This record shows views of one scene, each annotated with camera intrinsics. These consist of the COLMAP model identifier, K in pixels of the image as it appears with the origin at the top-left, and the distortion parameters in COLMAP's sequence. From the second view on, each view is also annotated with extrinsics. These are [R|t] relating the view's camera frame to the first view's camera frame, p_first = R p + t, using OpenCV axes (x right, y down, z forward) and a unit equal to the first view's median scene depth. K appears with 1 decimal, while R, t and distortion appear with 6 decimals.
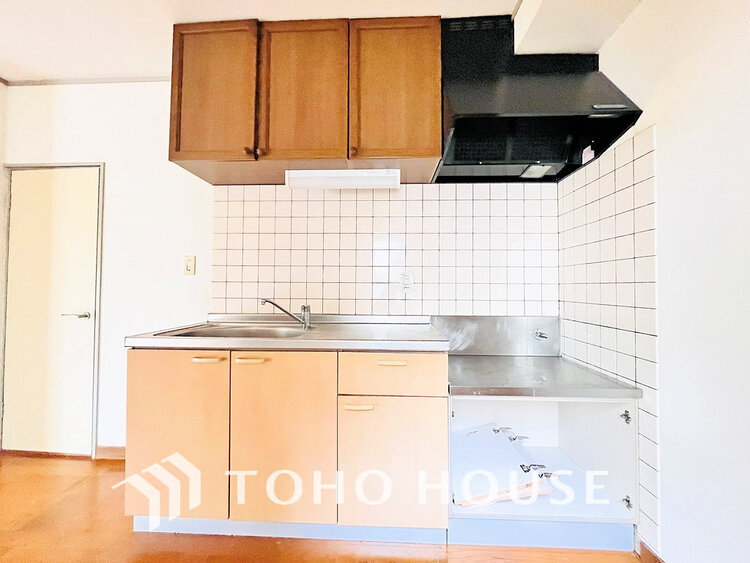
lens RADIAL K [[300.0, 0, 375.0], [0, 300.0, 281.5], [0, 0, 1]] dist [-0.000545, 0.000137]
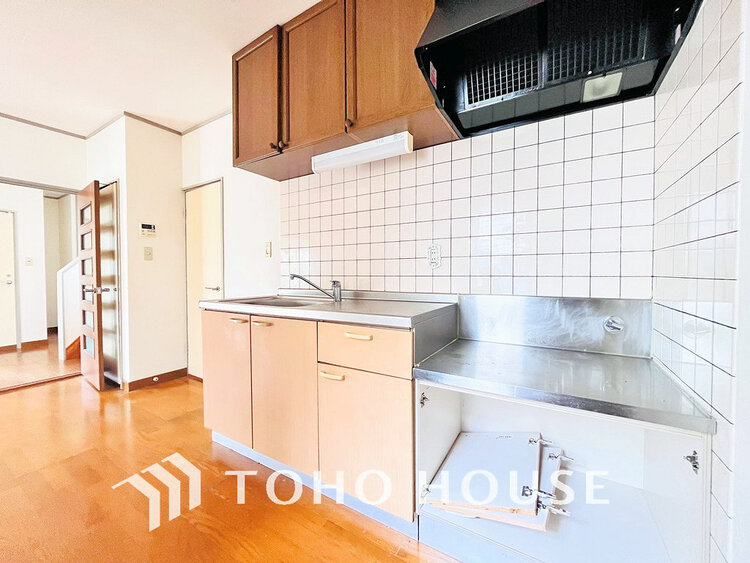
lens RADIAL K [[306.4, 0, 375.0], [0, 306.4, 281.5], [0, 0, 1]] dist [-0.000569, 0.000065]
pose [[0.872311, 0.004134, -0.488933, 0.432017], [0.018963, 0.998926, 0.042279, 0.036573], [0.488583, -0.046152, 0.871296, 0.118885]]
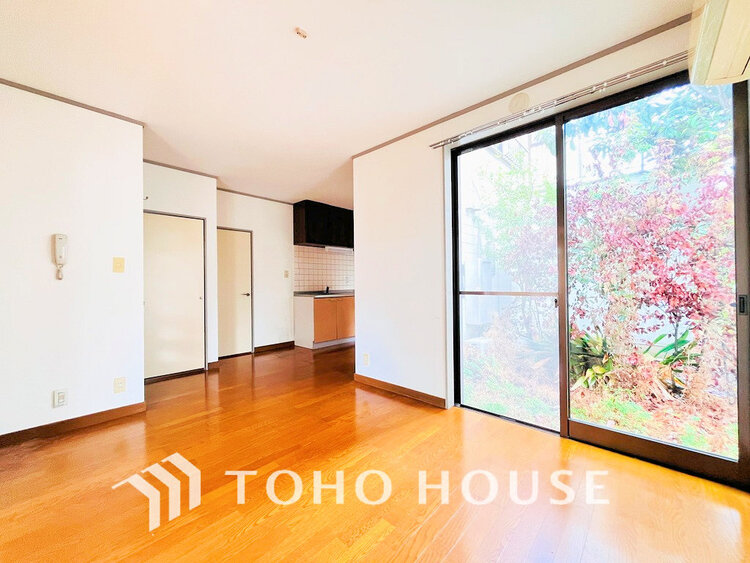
lens RADIAL K [[300.0, 0, 375.0], [0, 300.0, 281.5], [0, 0, 1]] dist [-0.000545, 0.000137]
pose [[0.643474, -0.007053, 0.765436, -2.384997], [-0.006580, 0.999870, 0.014744, -0.035957], [-0.765440, -0.014524, 0.643343, -1.452115]]
